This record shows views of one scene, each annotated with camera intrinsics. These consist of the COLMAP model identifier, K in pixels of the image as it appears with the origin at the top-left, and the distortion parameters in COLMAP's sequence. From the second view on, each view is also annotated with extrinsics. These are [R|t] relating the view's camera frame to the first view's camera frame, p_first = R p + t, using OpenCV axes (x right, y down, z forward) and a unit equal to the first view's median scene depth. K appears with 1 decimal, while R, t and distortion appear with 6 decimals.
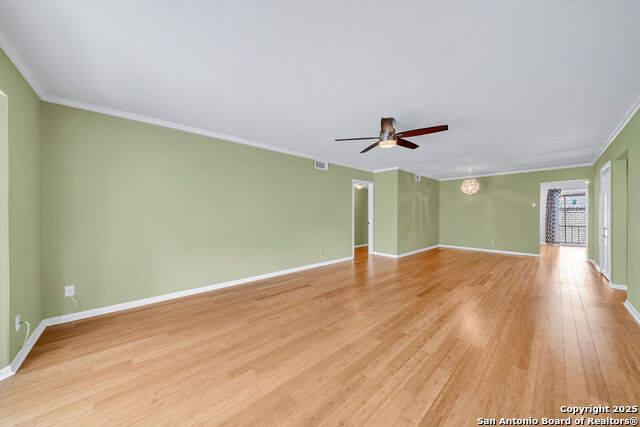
lens RADIAL K [[217.9, 0, 316.1], [0, 217.9, 214.3], [0, 0, 1]] dist [-0.009652, 0.000070]
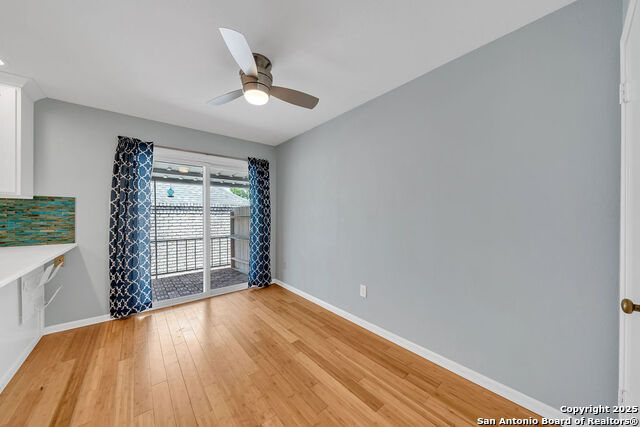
lens RADIAL K [[217.9, 0, 315.9], [0, 217.9, 215.8], [0, 0, 1]] dist [-0.009652, 0.000070]
pose [[0.046842, -0.005405, 0.998888, 0.816666], [0.000772, 0.999985, 0.005375, -0.007477], [-0.998902, 0.000519, 0.046846, 0.735088]]
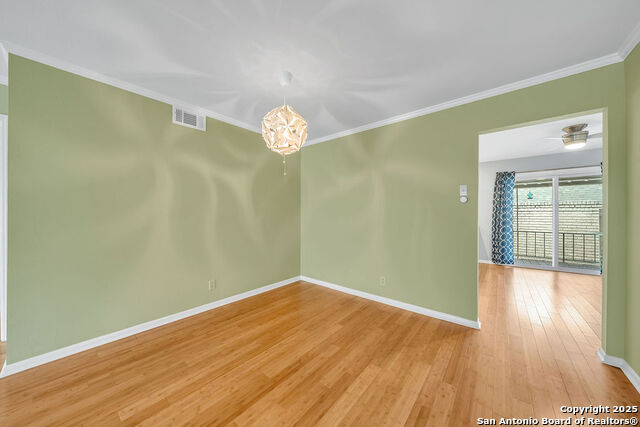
lens RADIAL K [[217.9, 0, 319.1], [0, 217.9, 212.2], [0, 0, 1]] dist [-0.009652, 0.000070]
pose [[0.990477, 0.000507, 0.137679, 0.520996], [-0.000217, 0.999998, -0.002127, -0.005462], [-0.137680, 0.002077, 0.990475, 0.484958]]
